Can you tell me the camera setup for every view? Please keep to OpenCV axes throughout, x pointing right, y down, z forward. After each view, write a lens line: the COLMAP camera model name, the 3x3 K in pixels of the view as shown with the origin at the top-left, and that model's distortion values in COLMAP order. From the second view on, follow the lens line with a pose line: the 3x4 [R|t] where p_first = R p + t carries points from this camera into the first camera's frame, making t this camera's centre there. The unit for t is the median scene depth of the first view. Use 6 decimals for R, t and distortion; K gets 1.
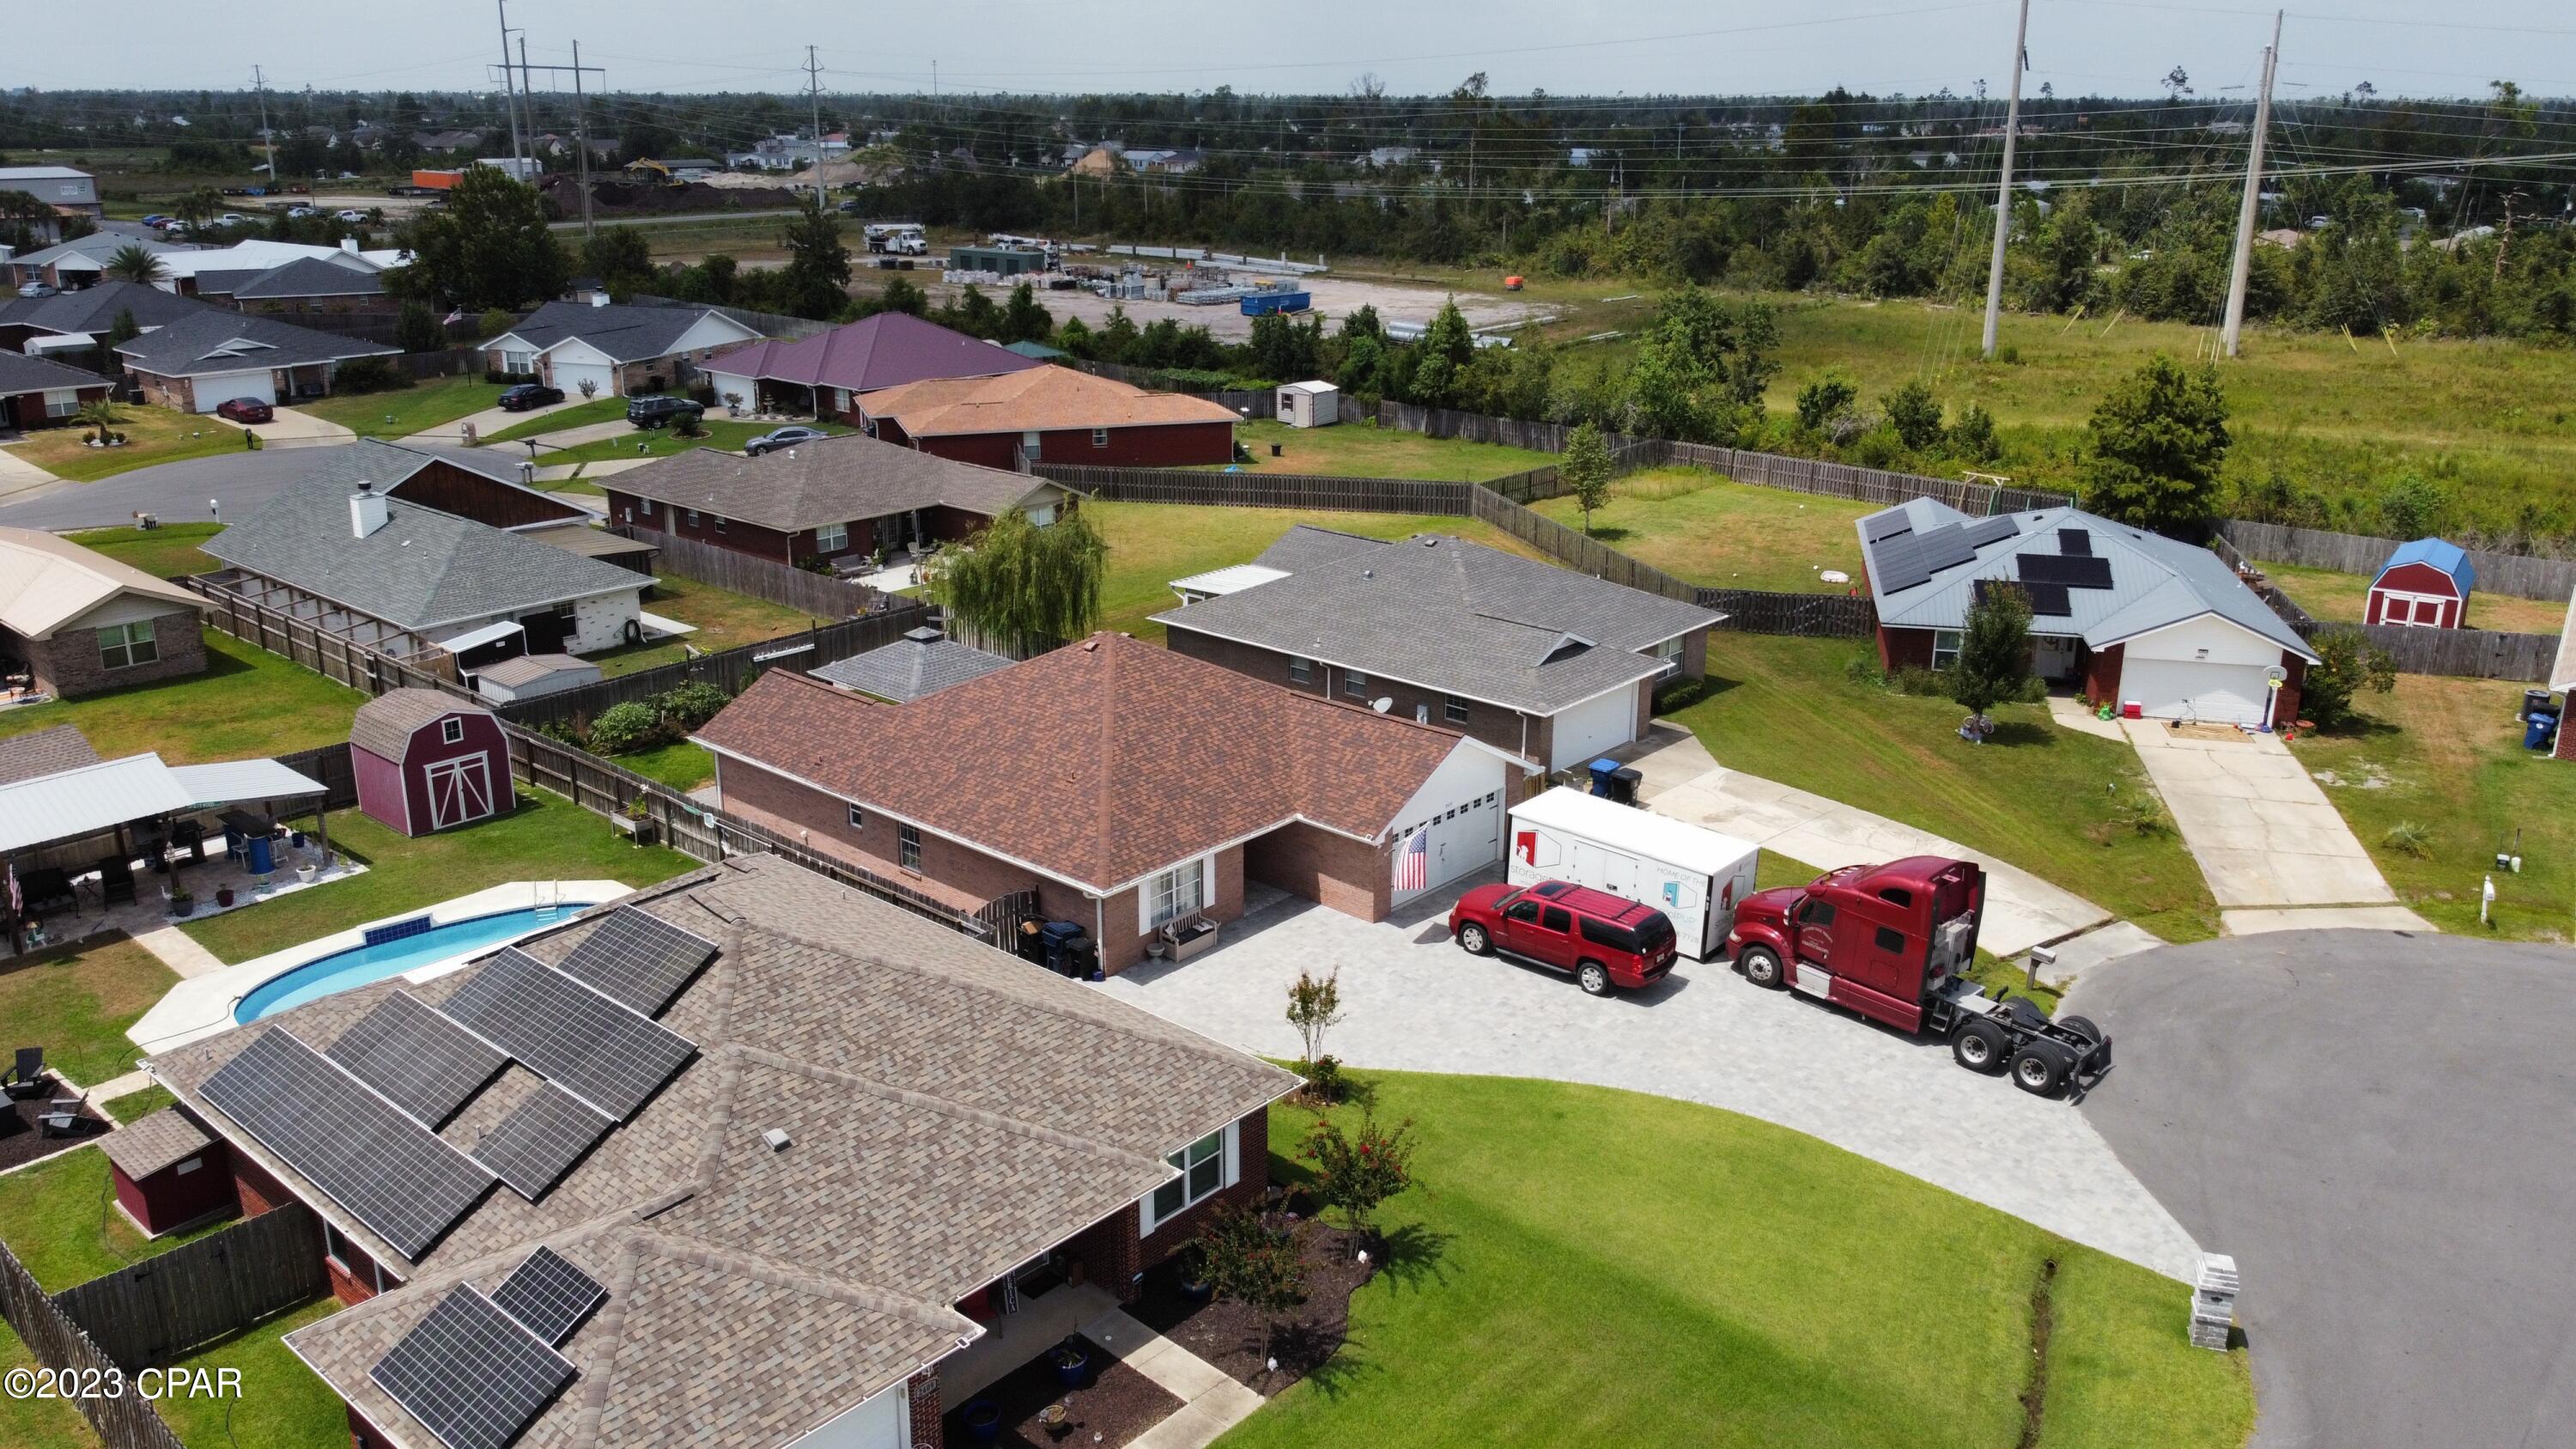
lens RADIAL K [[1956.4, 0, 1279.0], [0, 1956.4, 700.2], [0, 0, 1]] dist [0.002744, -0.008924]
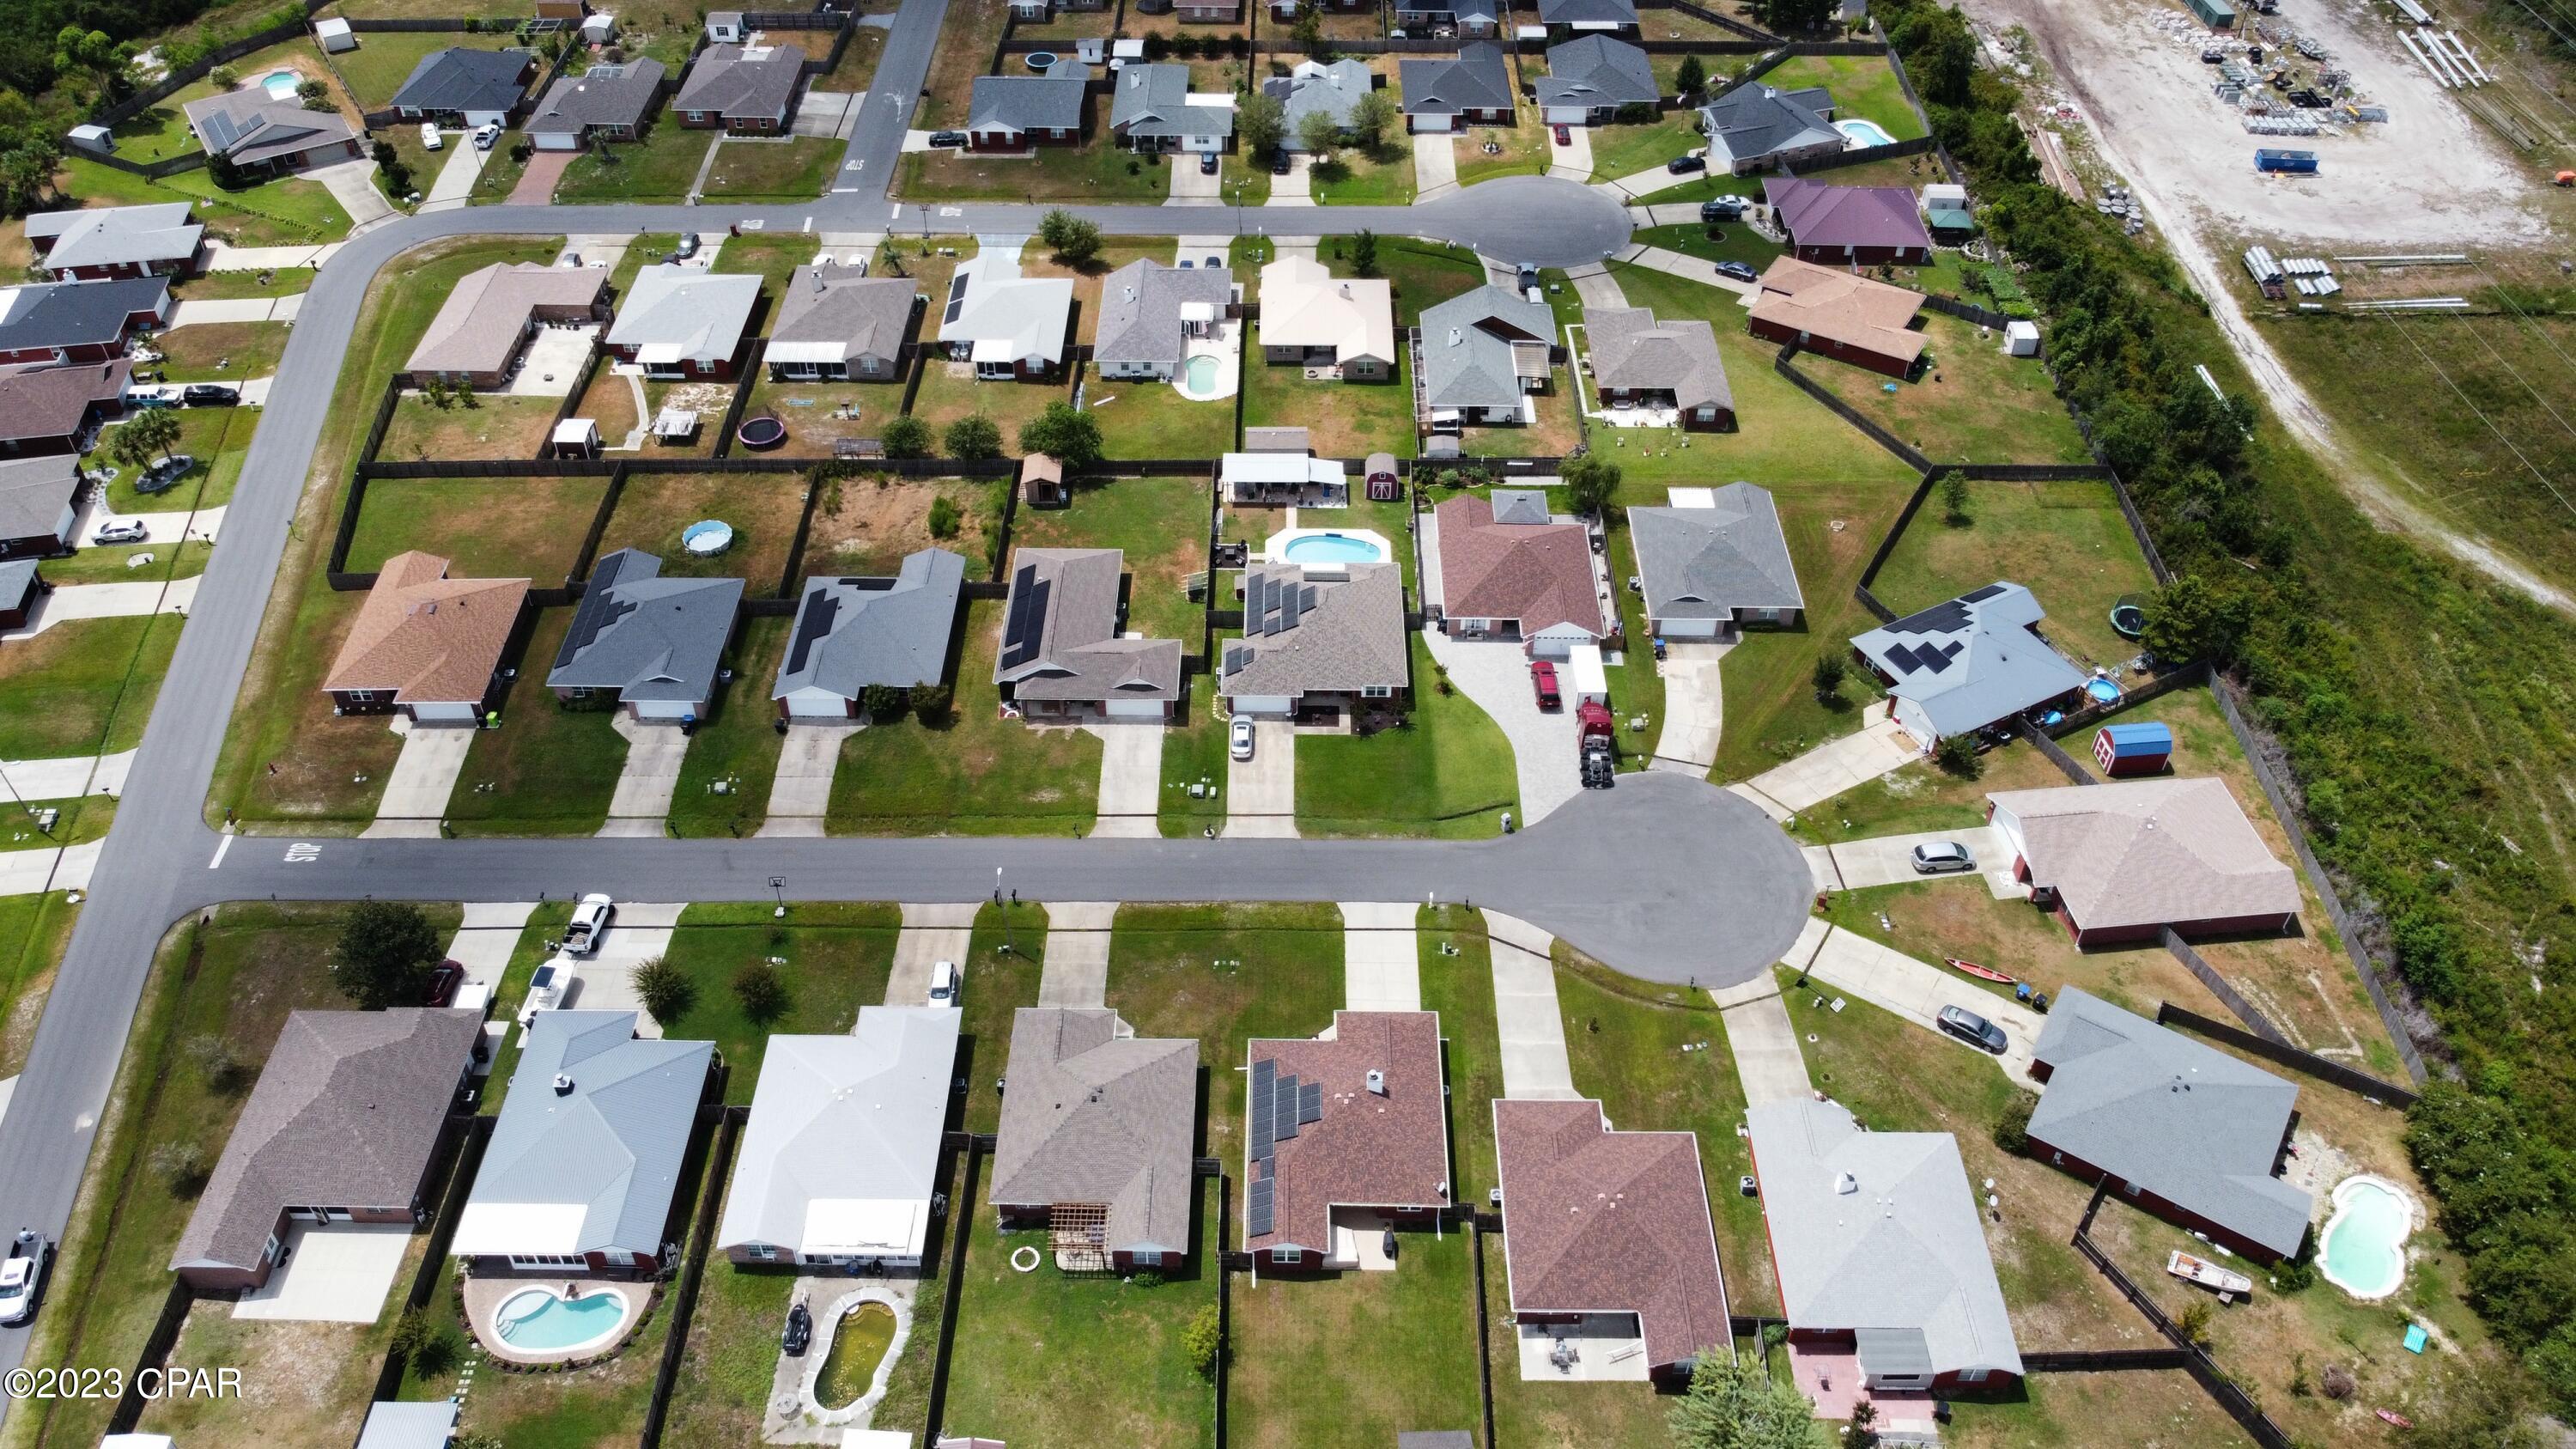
lens RADIAL K [[1956.4, 0, 1279.0], [0, 1956.4, 700.2], [0, 0, 1]] dist [0.002744, -0.008924]
pose [[0.656305, 0.503201, -0.562186, 1.375072], [-0.226302, 0.842095, 0.489554, -1.115907], [0.719758, -0.194073, 0.666546, -1.305104]]
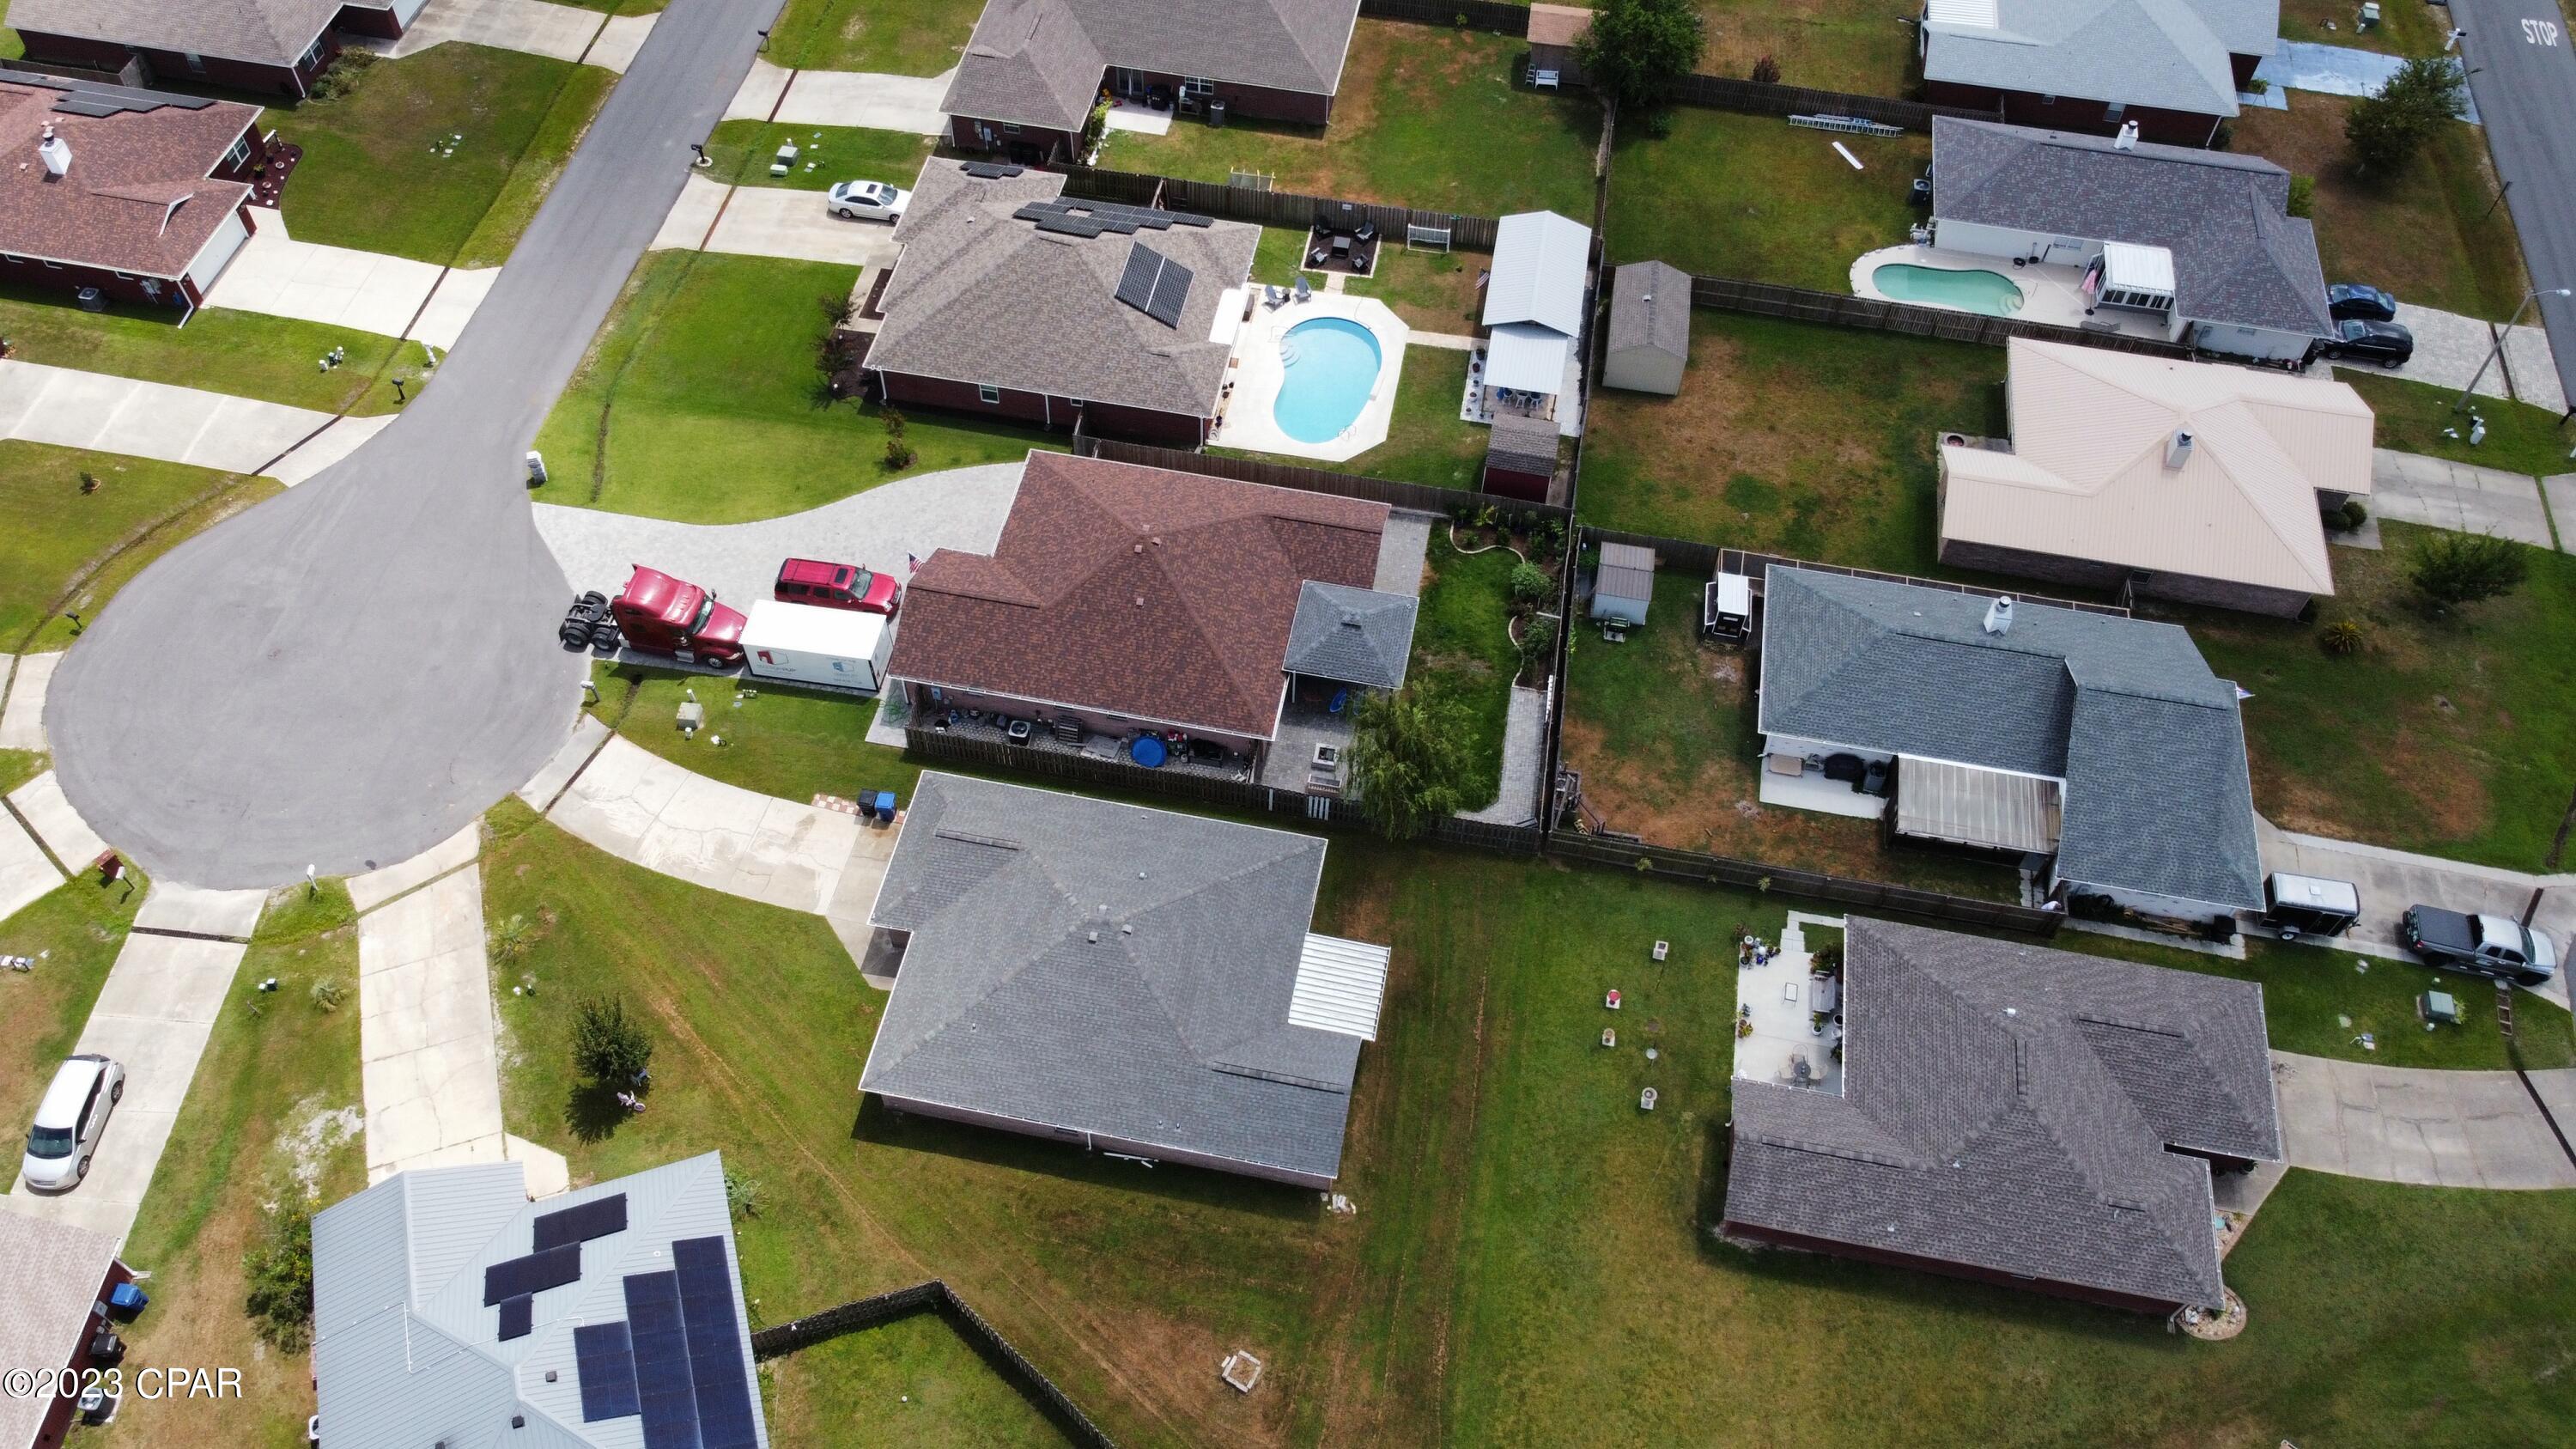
lens RADIAL K [[1956.4, 0, 1279.0], [0, 1956.4, 700.2], [0, 0, 1]] dist [0.002744, -0.008924]
pose [[-0.857373, 0.398064, -0.326278, 0.319520], [-0.176364, 0.368335, 0.912812, -1.195317], [0.483537, 0.840164, -0.245596, 1.288857]]
